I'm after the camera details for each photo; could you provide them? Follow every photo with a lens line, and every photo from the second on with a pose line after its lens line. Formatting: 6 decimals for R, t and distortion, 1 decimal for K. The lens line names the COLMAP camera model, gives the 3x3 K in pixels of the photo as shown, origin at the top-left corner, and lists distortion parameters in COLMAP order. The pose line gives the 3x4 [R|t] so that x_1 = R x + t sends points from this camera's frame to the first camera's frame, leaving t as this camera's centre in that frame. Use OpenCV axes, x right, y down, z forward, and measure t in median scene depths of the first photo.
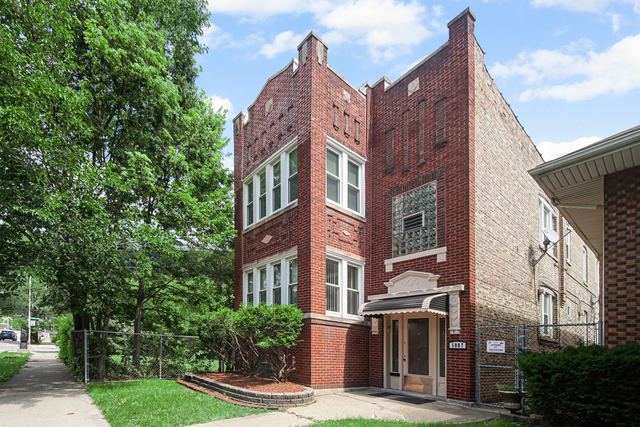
lens RADIAL K [[288.2, 0, 320.0], [0, 288.2, 213.5], [0, 0, 1]] dist [-0.001725, -0.000188]
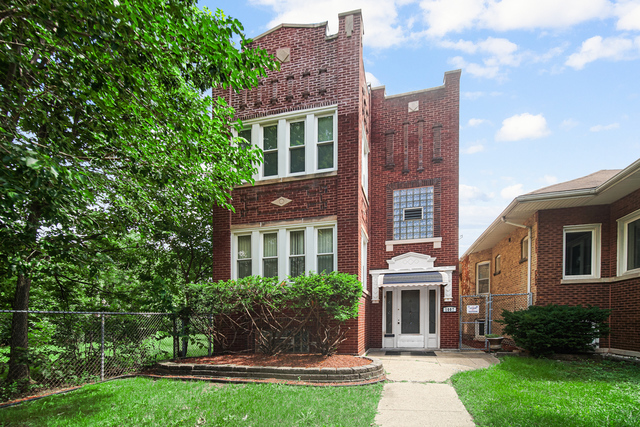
lens RADIAL K [[253.5, 0, 320.0], [0, 253.5, 213.5], [0, 0, 1]] dist [-0.000470, -0.000024]
pose [[0.790522, 0.183481, 0.584303, -0.618879], [-0.214870, 0.976513, -0.015936, 0.127978], [-0.573503, -0.112952, 0.811379, 0.333969]]
